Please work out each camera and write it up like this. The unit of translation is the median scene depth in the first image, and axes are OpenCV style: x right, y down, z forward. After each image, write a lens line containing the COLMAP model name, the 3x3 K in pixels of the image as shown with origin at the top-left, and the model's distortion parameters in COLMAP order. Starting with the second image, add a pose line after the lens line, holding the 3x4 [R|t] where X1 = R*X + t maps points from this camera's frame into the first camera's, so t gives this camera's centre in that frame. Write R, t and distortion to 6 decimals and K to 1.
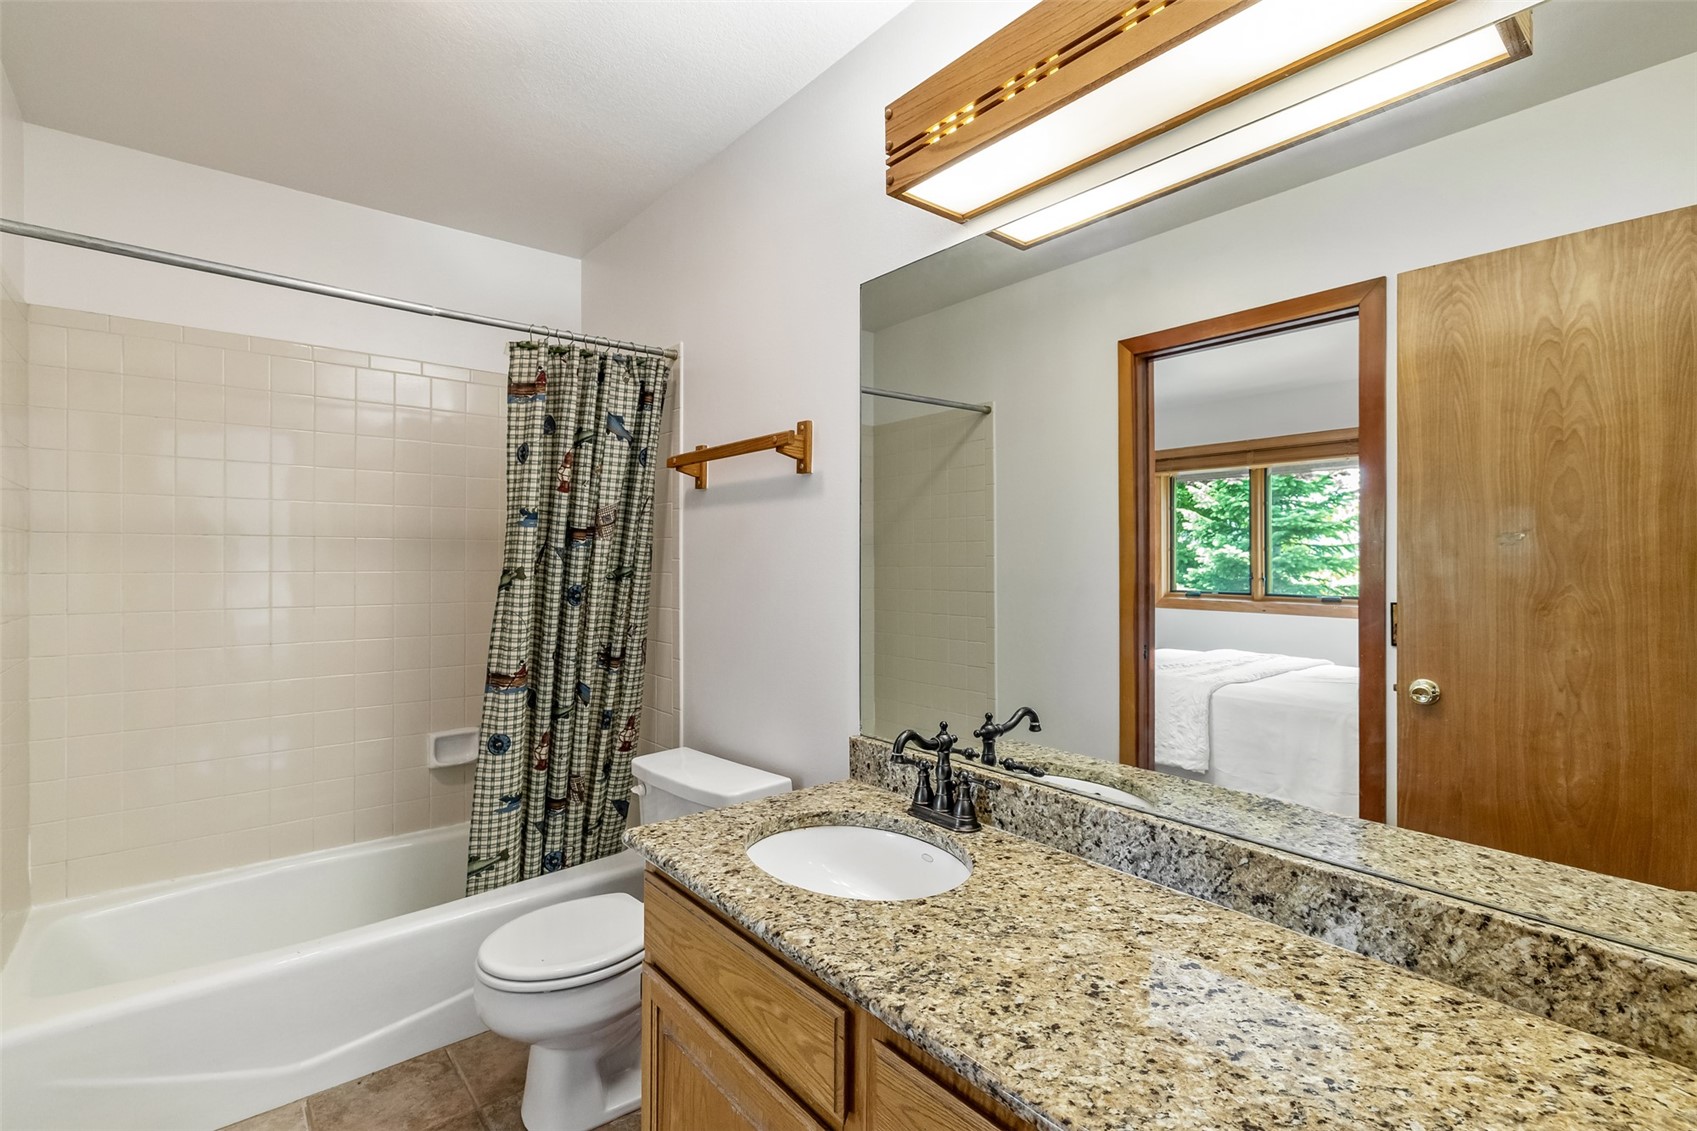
lens RADIAL K [[745.7, 0, 842.8], [0, 745.7, 571.5], [0, 0, 1]] dist [-0.001270, 0.001128]
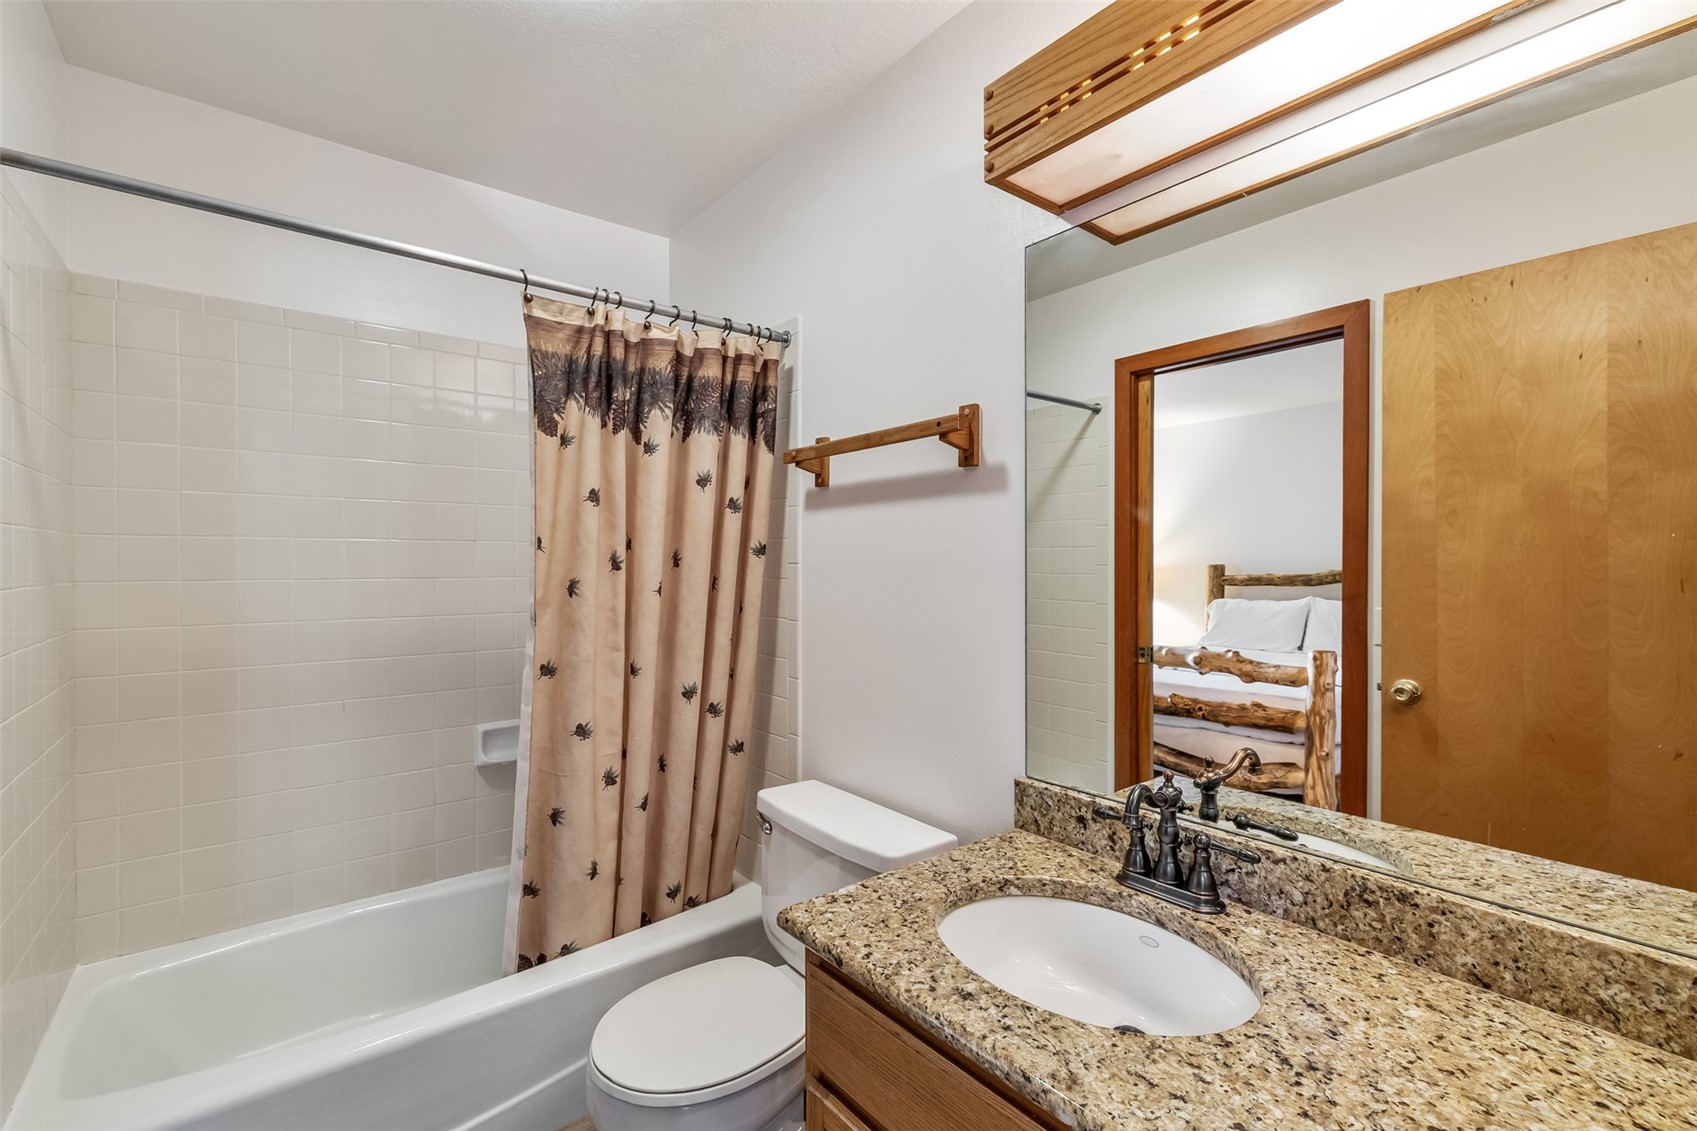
lens RADIAL K [[704.8, 0, 857.2], [0, 704.8, 571.7], [0, 0, 1]] dist [-0.012944, 0.000025]
pose [[0.999956, 0.002192, -0.009117, -0.148478], [-0.002270, 0.999961, -0.008567, -0.004821], [0.009098, 0.008587, 0.999922, 0.180585]]
